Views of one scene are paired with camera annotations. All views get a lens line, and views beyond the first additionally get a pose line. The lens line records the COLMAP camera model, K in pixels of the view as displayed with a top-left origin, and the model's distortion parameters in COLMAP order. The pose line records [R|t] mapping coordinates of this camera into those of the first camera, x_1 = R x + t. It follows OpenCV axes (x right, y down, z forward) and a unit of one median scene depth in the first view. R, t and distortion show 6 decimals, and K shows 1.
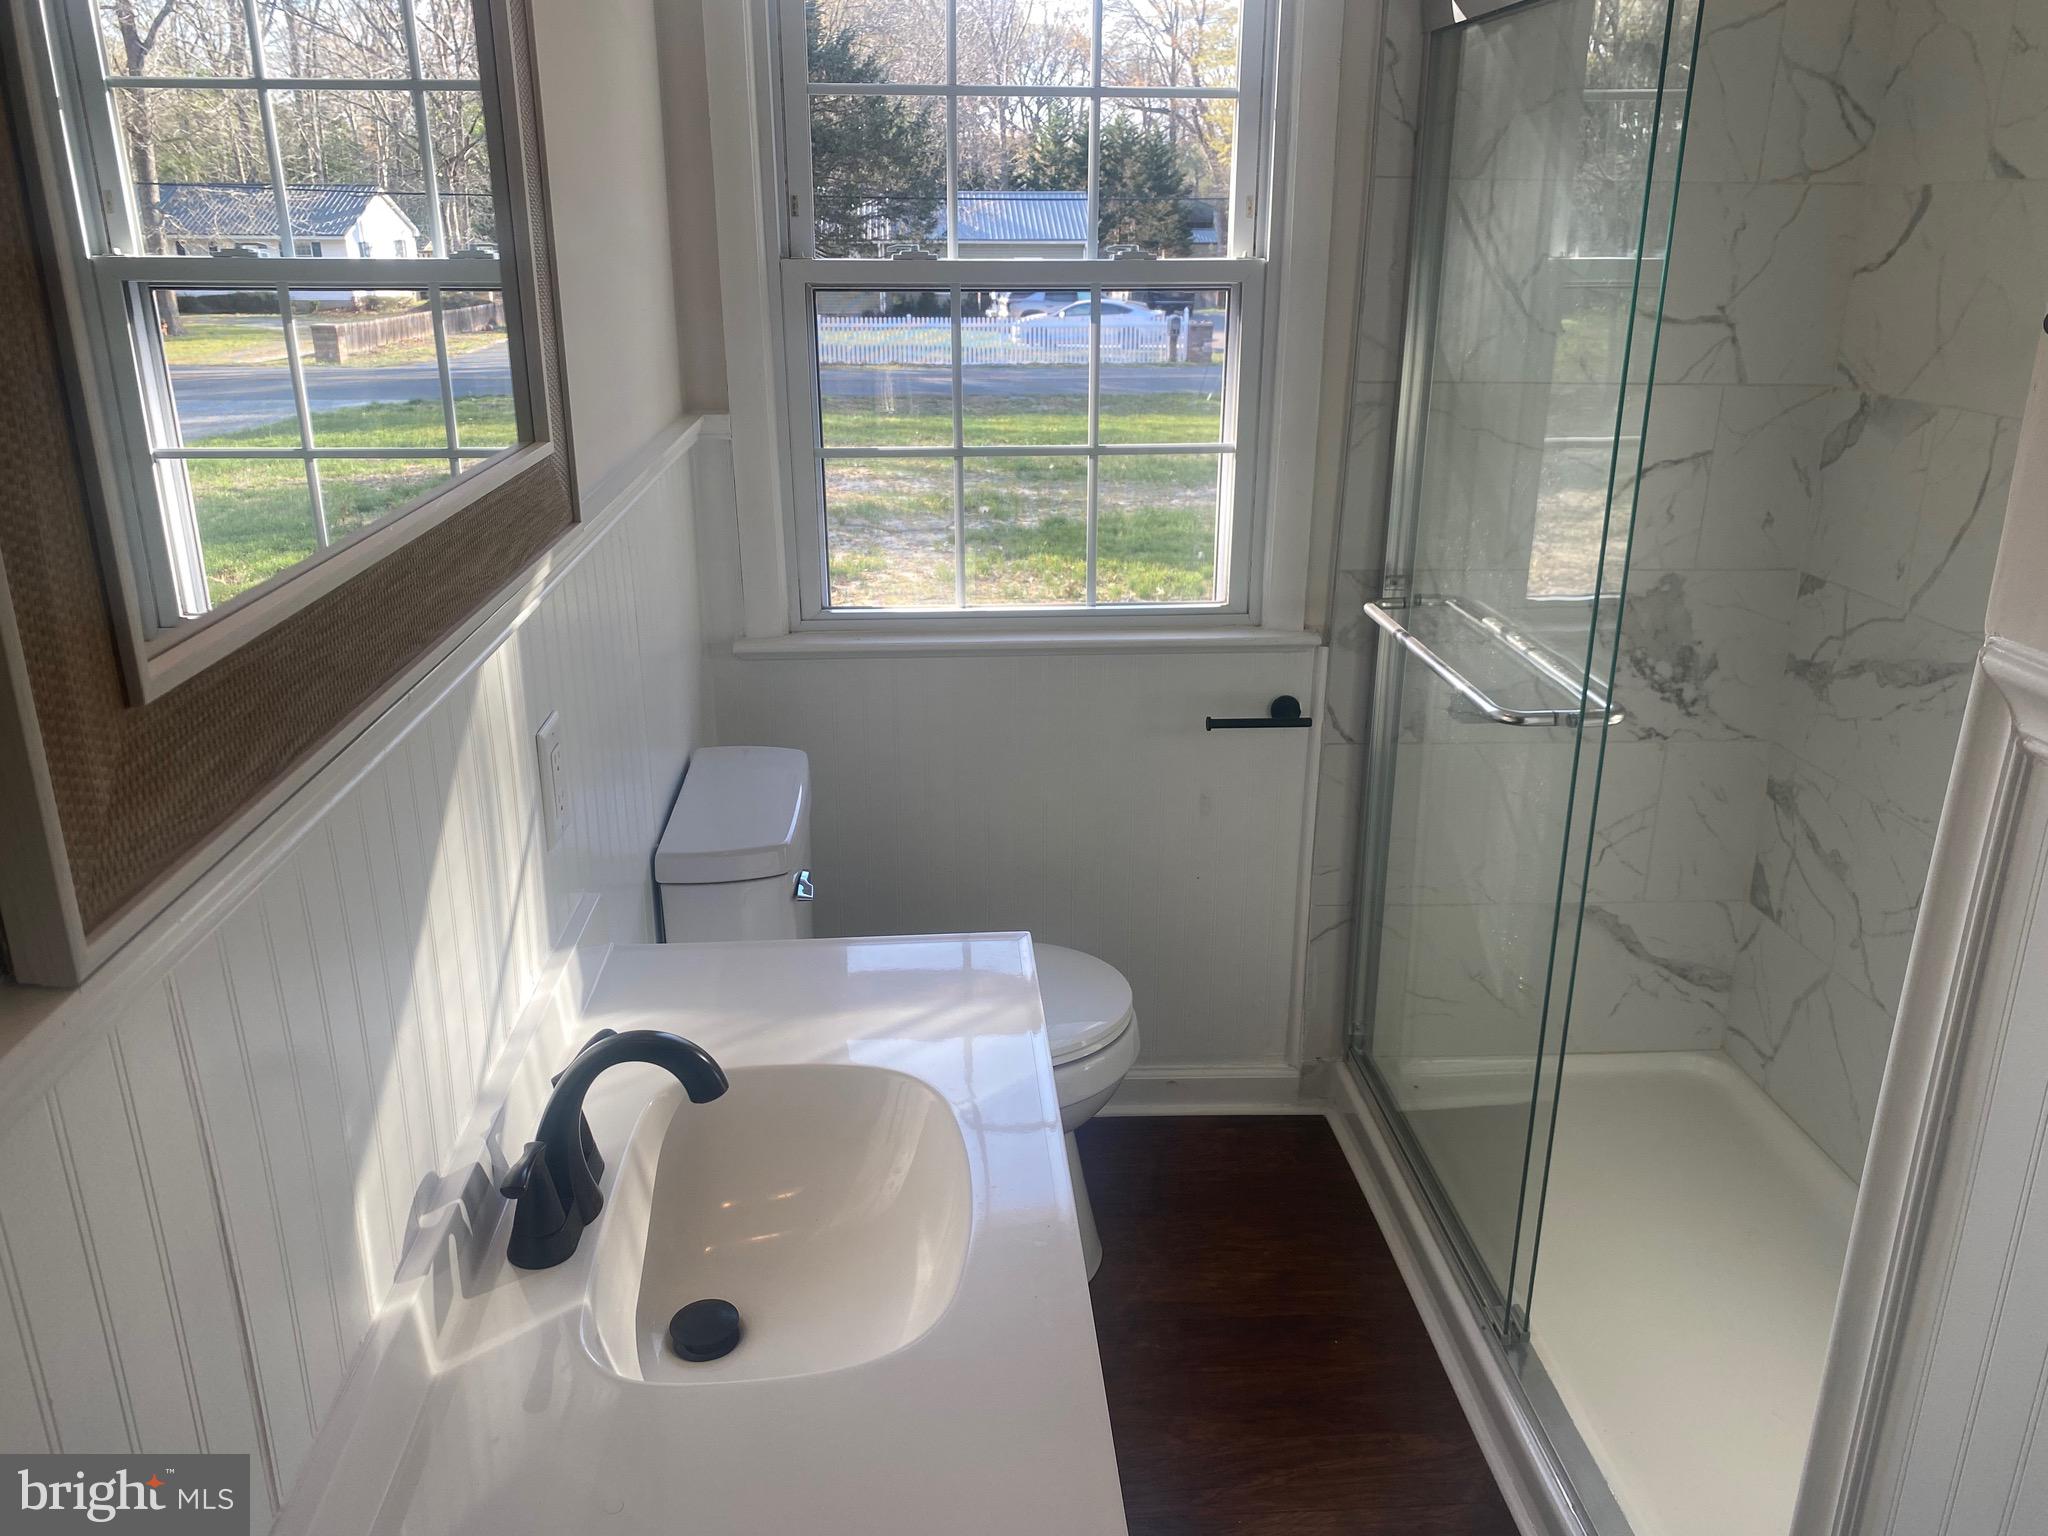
lens RADIAL K [[1551.7, 0, 1028.1], [0, 1551.7, 774.7], [0, 0, 1]] dist [0.051291, -0.075453]
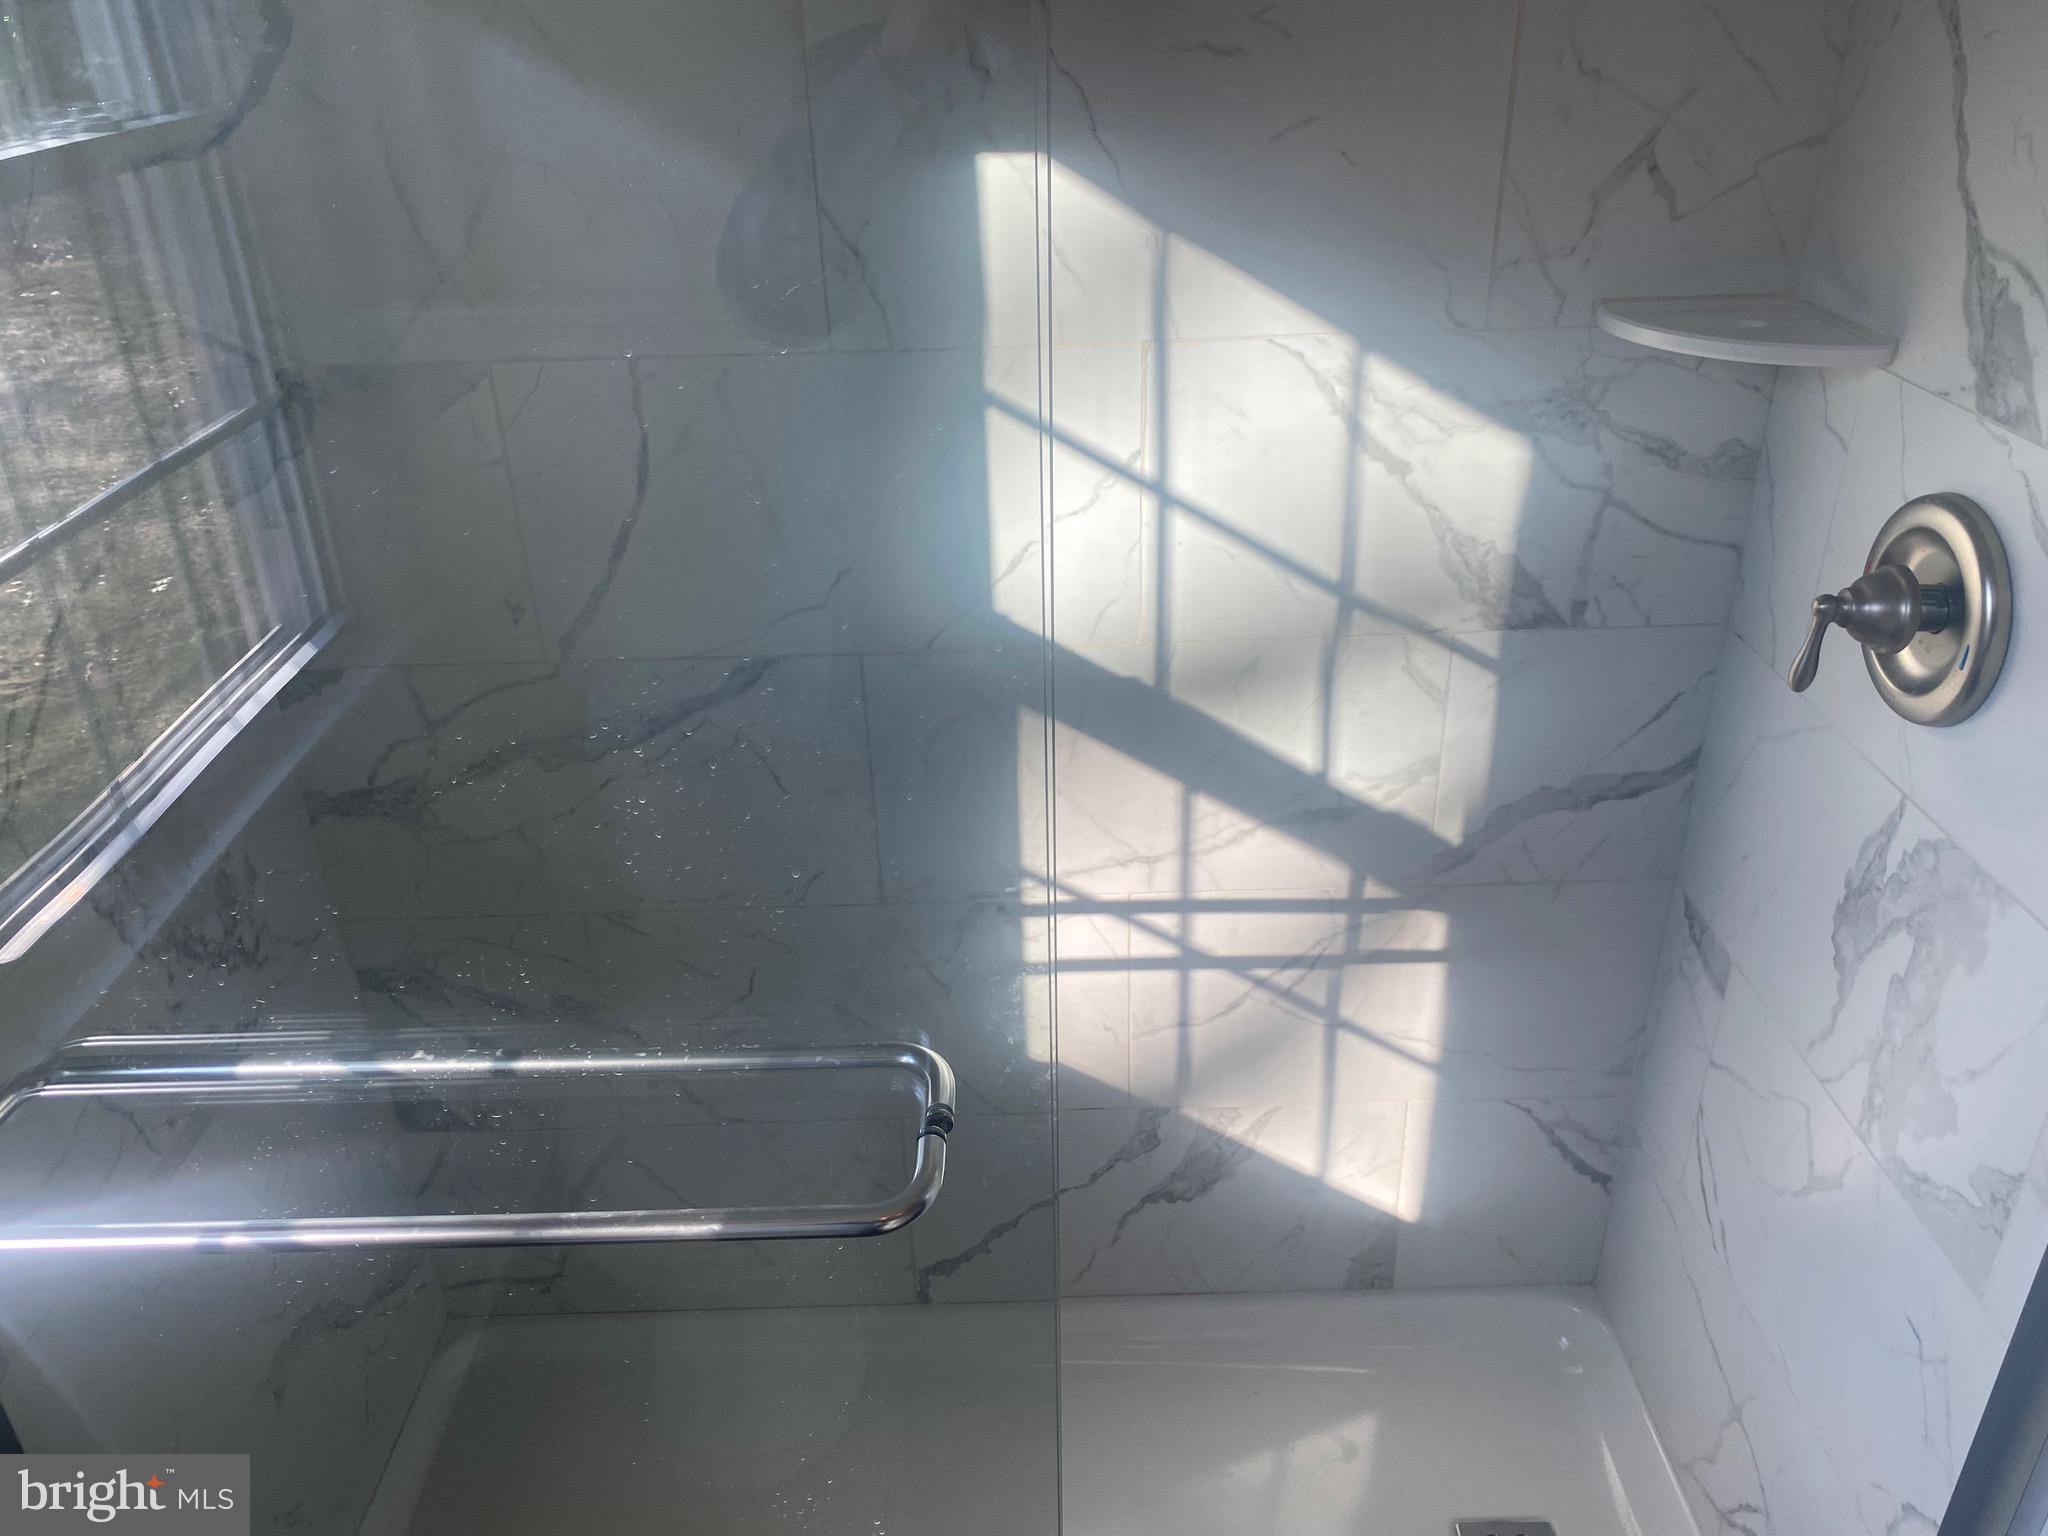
lens RADIAL K [[1551.7, 0, 1029.1], [0, 1551.7, 754.8], [0, 0, 1]] dist [0.051291, -0.075453]
pose [[0.014131, -0.466124, 0.884606, -0.048176], [0.345061, 0.832619, 0.433219, -0.275879], [-0.938474, 0.299122, 0.172608, 0.665903]]
